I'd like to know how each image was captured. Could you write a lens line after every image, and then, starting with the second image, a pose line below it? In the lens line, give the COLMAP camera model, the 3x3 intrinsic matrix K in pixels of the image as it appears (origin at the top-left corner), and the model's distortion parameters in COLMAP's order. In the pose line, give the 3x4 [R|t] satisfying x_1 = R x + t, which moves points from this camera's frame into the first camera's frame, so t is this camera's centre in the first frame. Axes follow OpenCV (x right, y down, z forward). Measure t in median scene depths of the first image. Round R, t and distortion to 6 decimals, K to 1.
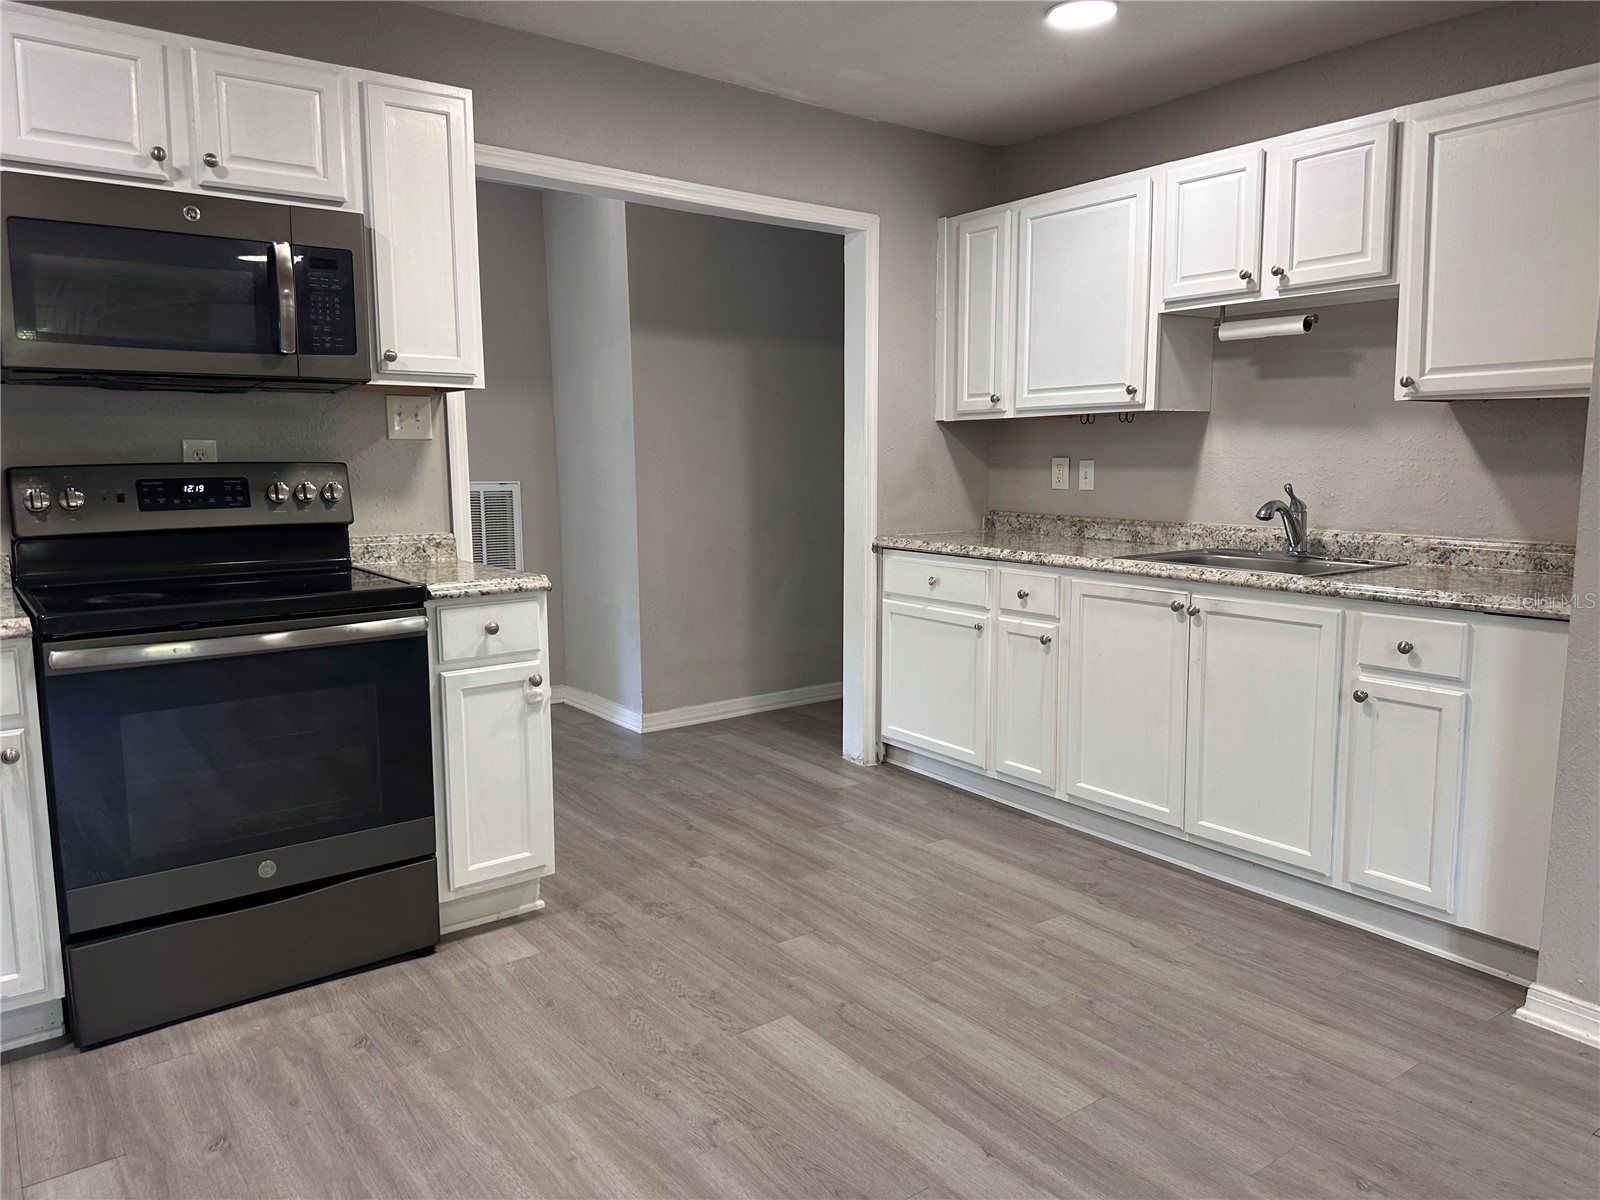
lens RADIAL K [[1134.5, 0, 824.0], [0, 1134.5, 599.9], [0, 0, 1]] dist [0.020420, -0.026394]
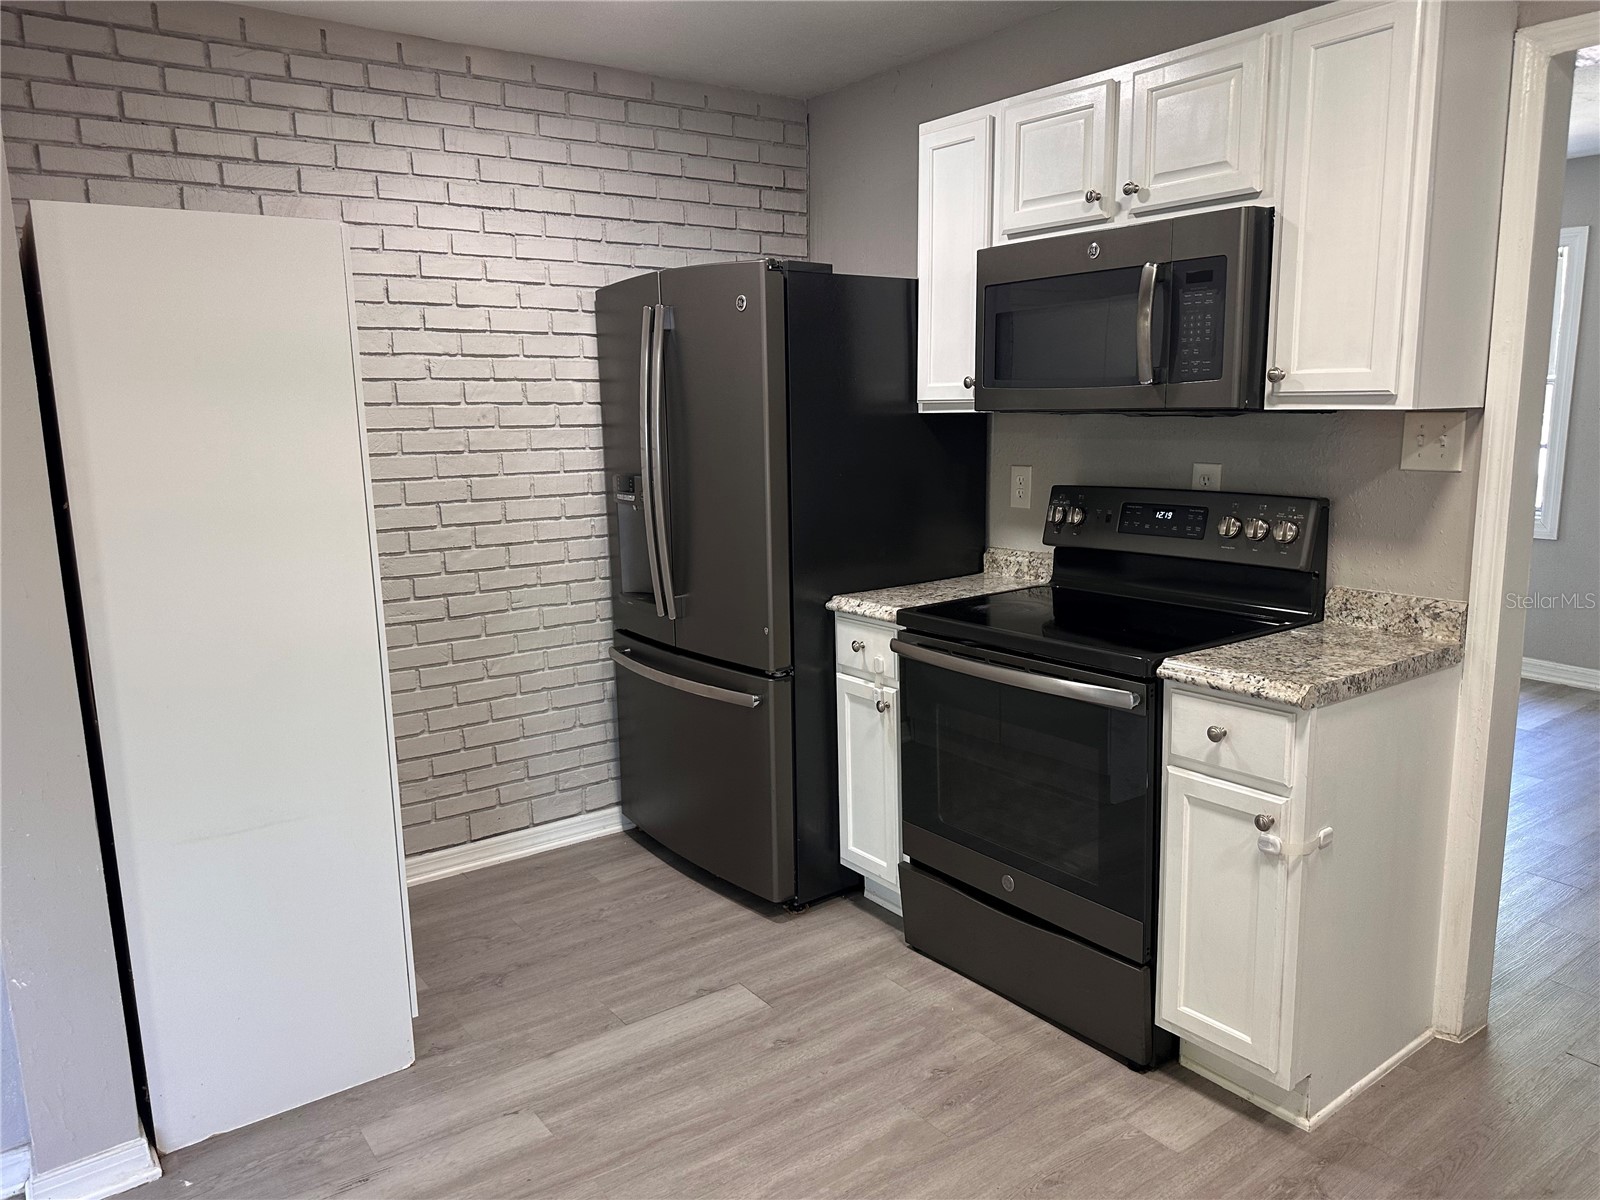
lens RADIAL K [[1141.4, 0, 815.0], [0, 1141.4, 606.2], [0, 0, 1]] dist [0.026731, -0.030985]
pose [[-0.026590, 0.181435, -0.983043, 0.473734], [-0.111496, 0.976717, 0.183283, -0.175635], [0.993409, 0.114479, -0.005742, 0.736076]]
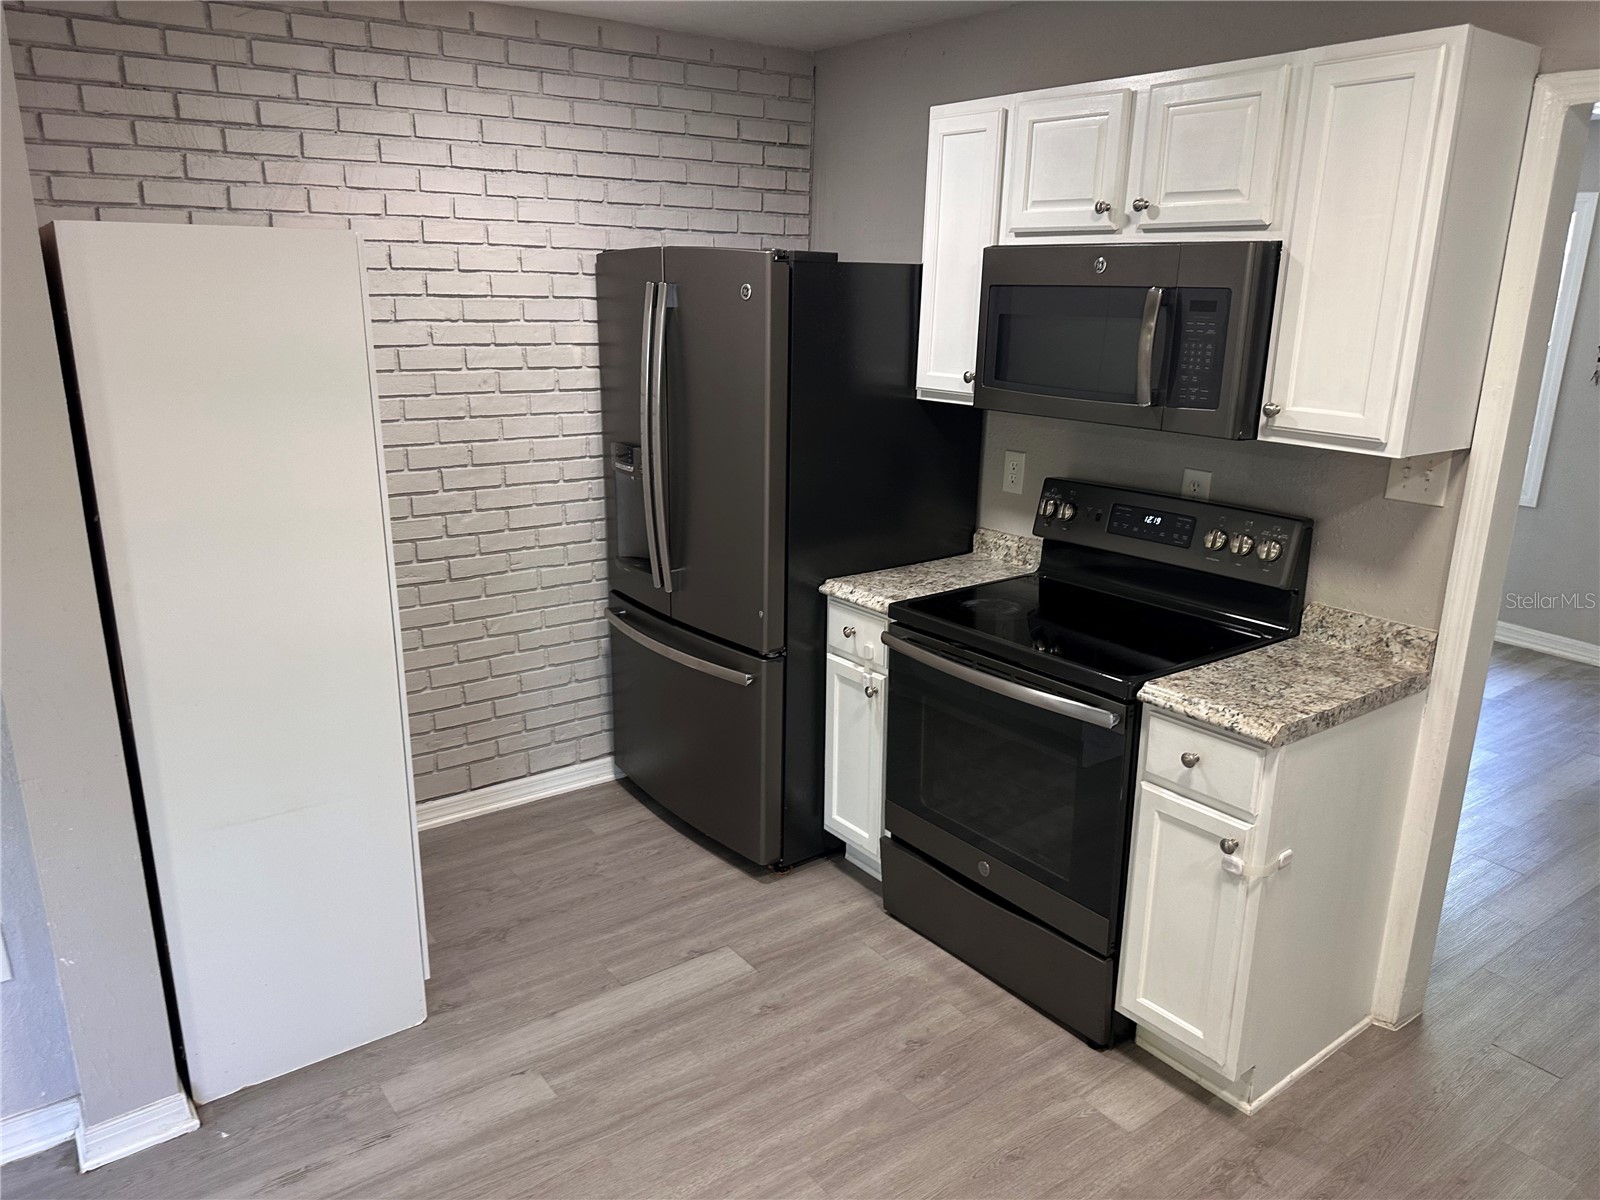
lens RADIAL K [[1140.0, 0, 797.3], [0, 1140.0, 613.3], [0, 0, 1]] dist [0.028734, -0.033880]
pose [[-0.029165, 0.282148, -0.958927, 0.485583], [-0.142596, 0.948349, 0.283372, -0.273984], [0.989351, 0.145004, 0.012575, 0.706655]]
